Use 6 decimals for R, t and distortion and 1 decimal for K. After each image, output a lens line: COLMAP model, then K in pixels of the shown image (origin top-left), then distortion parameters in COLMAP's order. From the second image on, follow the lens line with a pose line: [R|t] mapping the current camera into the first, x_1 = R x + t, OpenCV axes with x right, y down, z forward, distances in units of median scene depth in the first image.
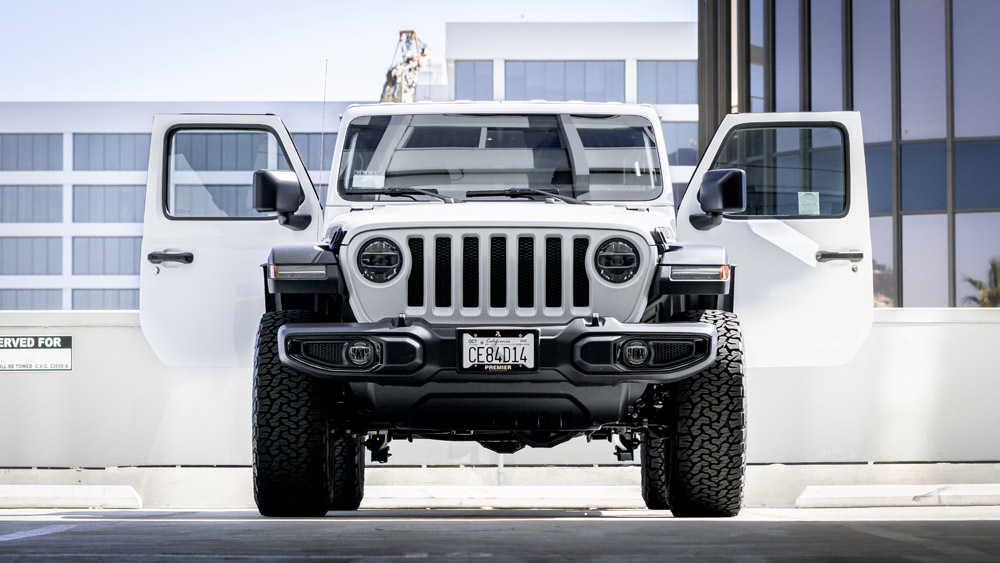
lens RADIAL K [[3789.3, 0, 462.7], [0, 3789.3, 315.8], [0, 0, 1]] dist [0.138625, 0.000000]
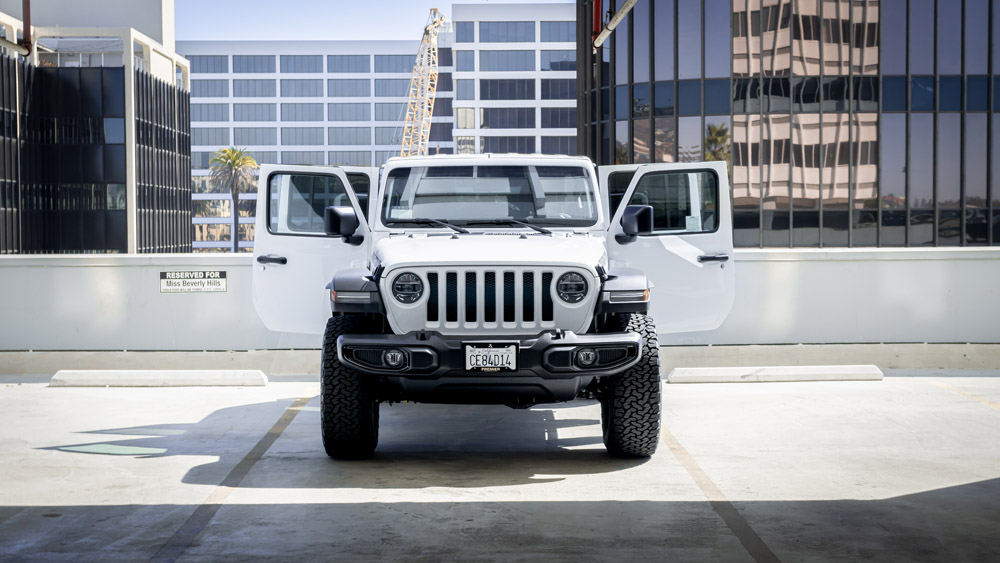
lens RADIAL K [[1686.6, 0, 493.1], [0, 1686.6, 283.9], [0, 0, 1]] dist [0.143884, 0.000000]
pose [[0.999844, -0.005438, 0.016814, -0.000195], [0.003846, 0.995629, 0.093316, -0.076249], [-0.017248, -0.093237, 0.995495, 0.361989]]
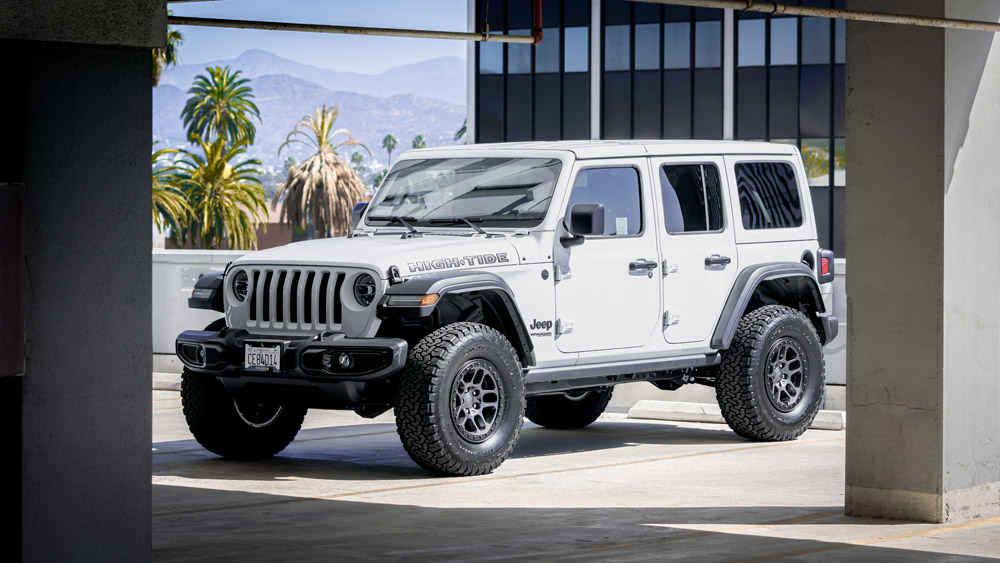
lens RADIAL K [[3303.7, 0, 490.6], [0, 3303.7, 278.7], [0, 0, 1]] dist [0.001149, 0.000000]
pose [[0.767762, 0.017748, -0.640489, 0.849441], [0.030518, 0.997469, 0.064222, -0.094829], [0.640007, -0.068853, 0.765278, 0.108353]]
